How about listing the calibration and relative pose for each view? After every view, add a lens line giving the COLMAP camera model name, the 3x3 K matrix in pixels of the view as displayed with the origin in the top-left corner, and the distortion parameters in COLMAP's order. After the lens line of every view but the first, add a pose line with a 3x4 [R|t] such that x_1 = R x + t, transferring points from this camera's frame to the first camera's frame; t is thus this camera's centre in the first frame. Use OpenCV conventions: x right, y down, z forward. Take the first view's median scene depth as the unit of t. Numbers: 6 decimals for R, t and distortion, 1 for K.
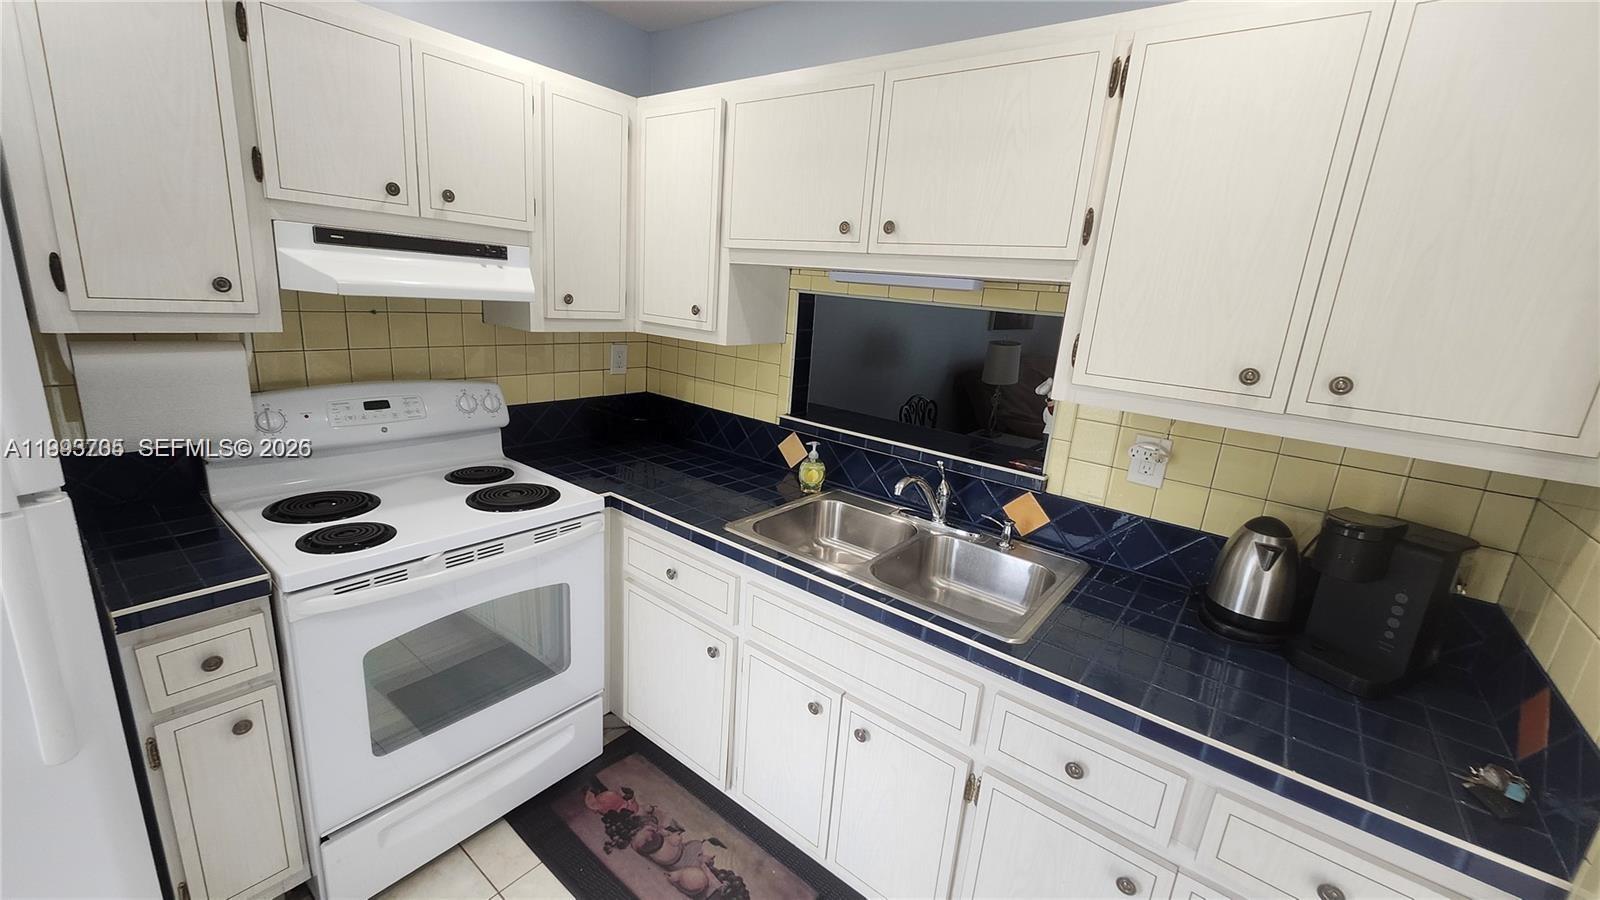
lens RADIAL K [[634.1, 0, 796.7], [0, 634.1, 443.7], [0, 0, 1]] dist [-0.002072, 0.000343]
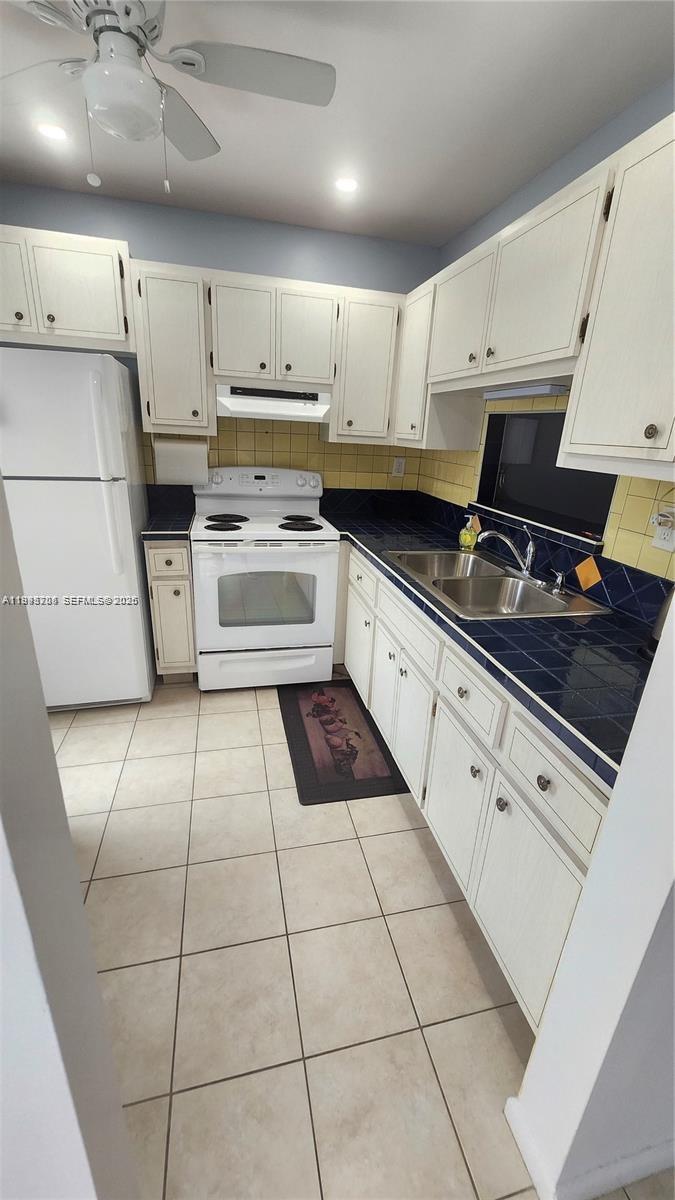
lens RADIAL K [[475.6, 0, 336.8], [0, 475.6, 602.0], [0, 0, 1]] dist [-0.002072, 0.000343]
pose [[0.777655, 0.181403, -0.601952, 0.568052], [-0.145840, 0.983401, 0.107947, 0.141385], [0.611542, 0.003843, 0.791203, -0.076402]]
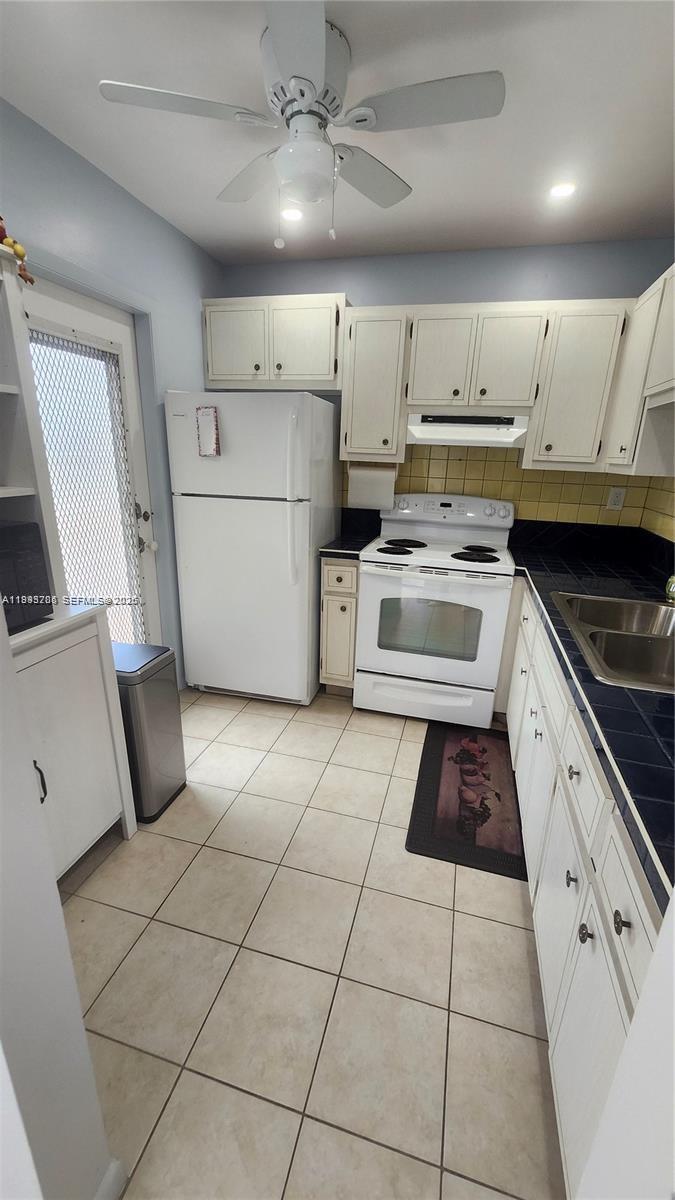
lens RADIAL K [[475.6, 0, 334.1], [0, 475.6, 603.0], [0, 0, 1]] dist [-0.002072, 0.000343]
pose [[0.380013, 0.221706, -0.898018, 0.667705], [-0.231742, 0.962707, 0.139611, 0.117172], [0.895481, 0.155055, 0.417219, 0.099561]]
